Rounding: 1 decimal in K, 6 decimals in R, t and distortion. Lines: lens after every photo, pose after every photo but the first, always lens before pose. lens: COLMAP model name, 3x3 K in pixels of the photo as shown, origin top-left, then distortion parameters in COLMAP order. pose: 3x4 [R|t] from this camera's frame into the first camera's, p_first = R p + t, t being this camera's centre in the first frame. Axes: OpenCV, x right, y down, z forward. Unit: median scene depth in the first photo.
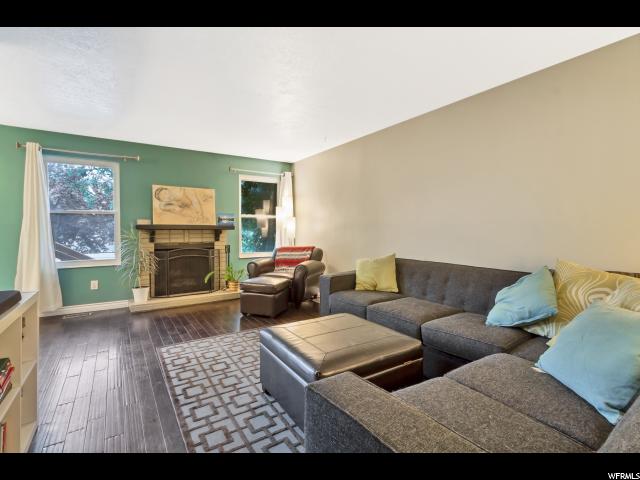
lens RADIAL K [[299.3, 0, 316.4], [0, 299.3, 235.6], [0, 0, 1]] dist [-0.006395, -0.000535]
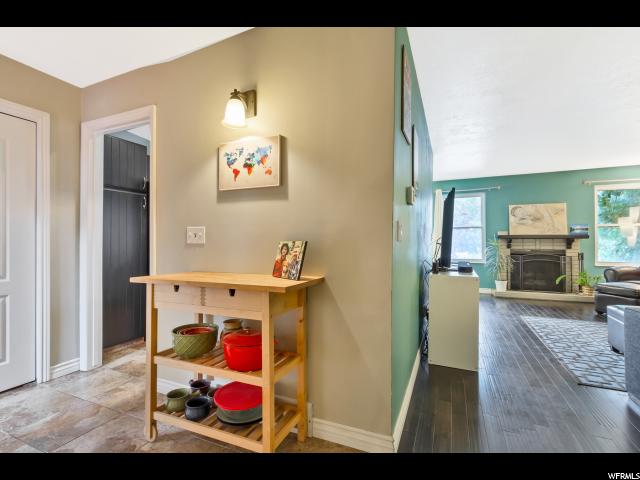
lens RADIAL K [[299.3, 0, 316.6], [0, 299.3, 238.5], [0, 0, 1]] dist [-0.006395, -0.000535]
pose [[0.525109, -0.009816, -0.850979, 0.128534], [-0.017619, 0.999594, -0.022402, 0.022653], [0.850853, 0.026757, 0.524722, -0.413949]]
